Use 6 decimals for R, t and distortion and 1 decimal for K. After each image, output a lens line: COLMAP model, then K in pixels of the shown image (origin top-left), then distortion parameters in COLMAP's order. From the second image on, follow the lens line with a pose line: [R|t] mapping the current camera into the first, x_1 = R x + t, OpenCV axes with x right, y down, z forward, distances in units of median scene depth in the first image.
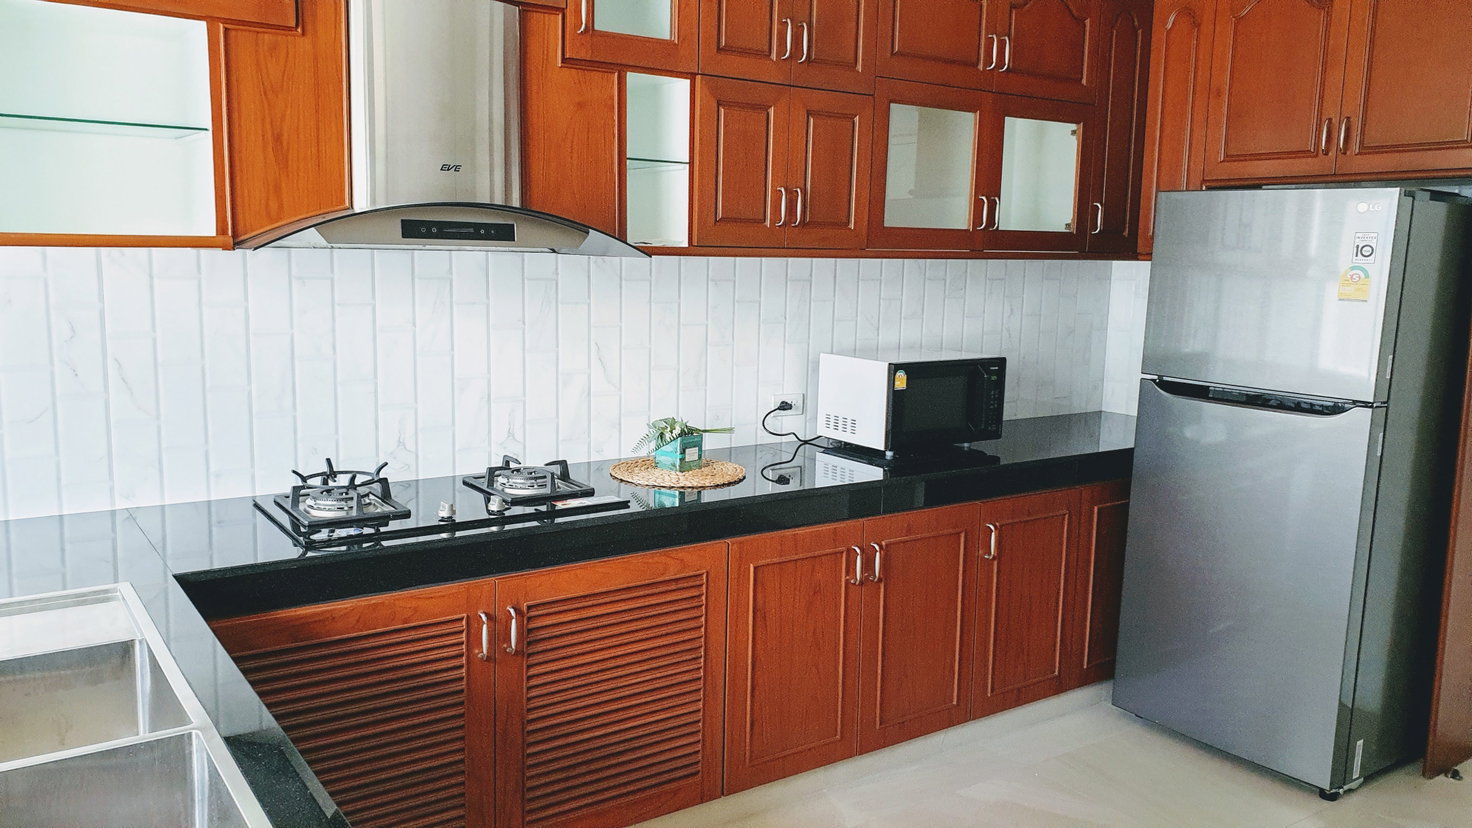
lens RADIAL K [[1135.5, 0, 727.6], [0, 1135.5, 409.6], [0, 0, 1]] dist [0.046122, -0.003784]
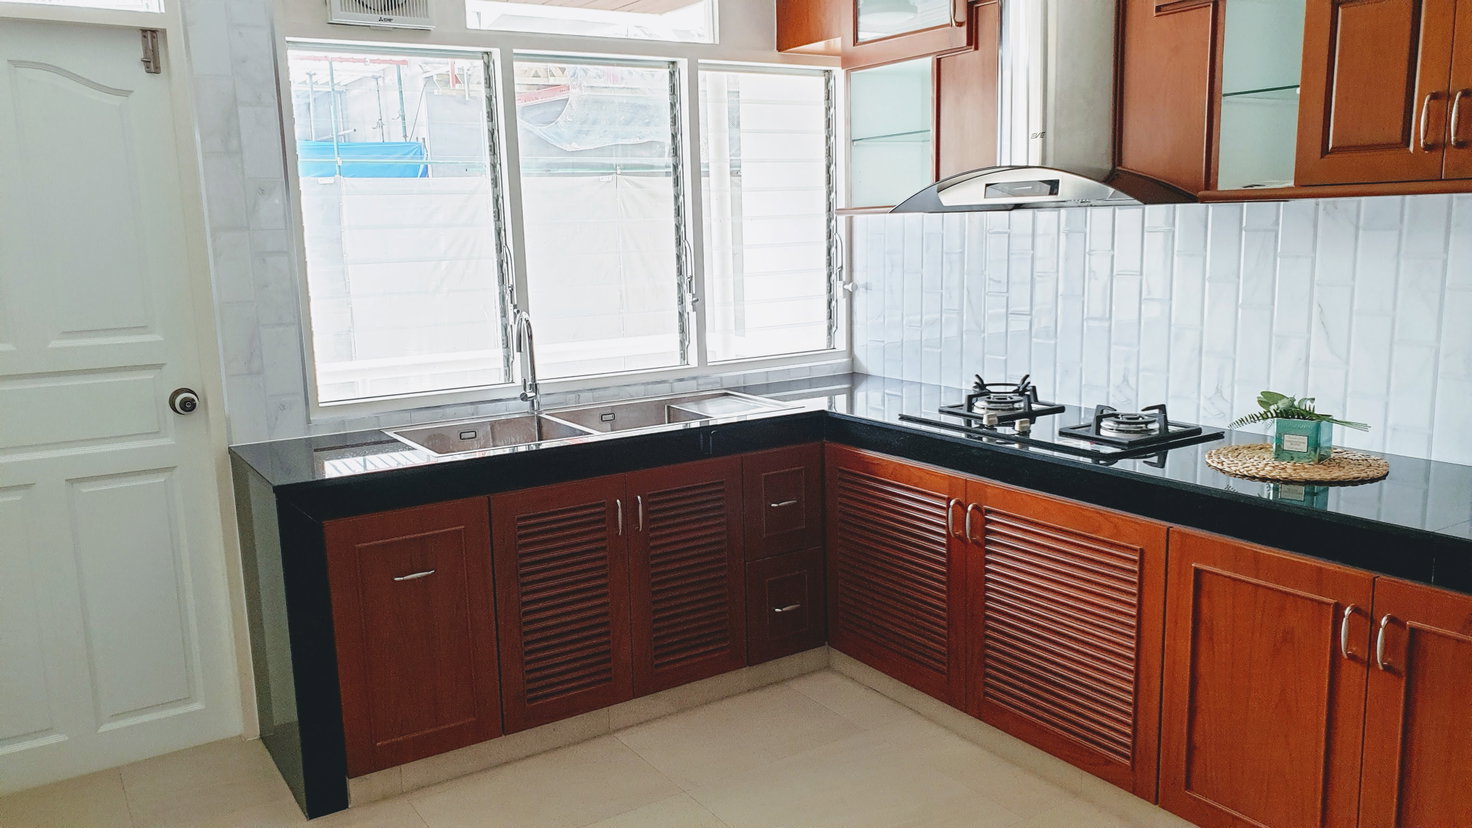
lens RADIAL K [[1135.5, 0, 728.6], [0, 1135.5, 420.0], [0, 0, 1]] dist [0.046122, -0.003784]
pose [[-0.032648, 0.155349, -0.987320, 0.796090], [-0.118591, 0.980266, 0.158160, -0.059201], [0.992406, 0.122251, -0.013581, 0.604126]]
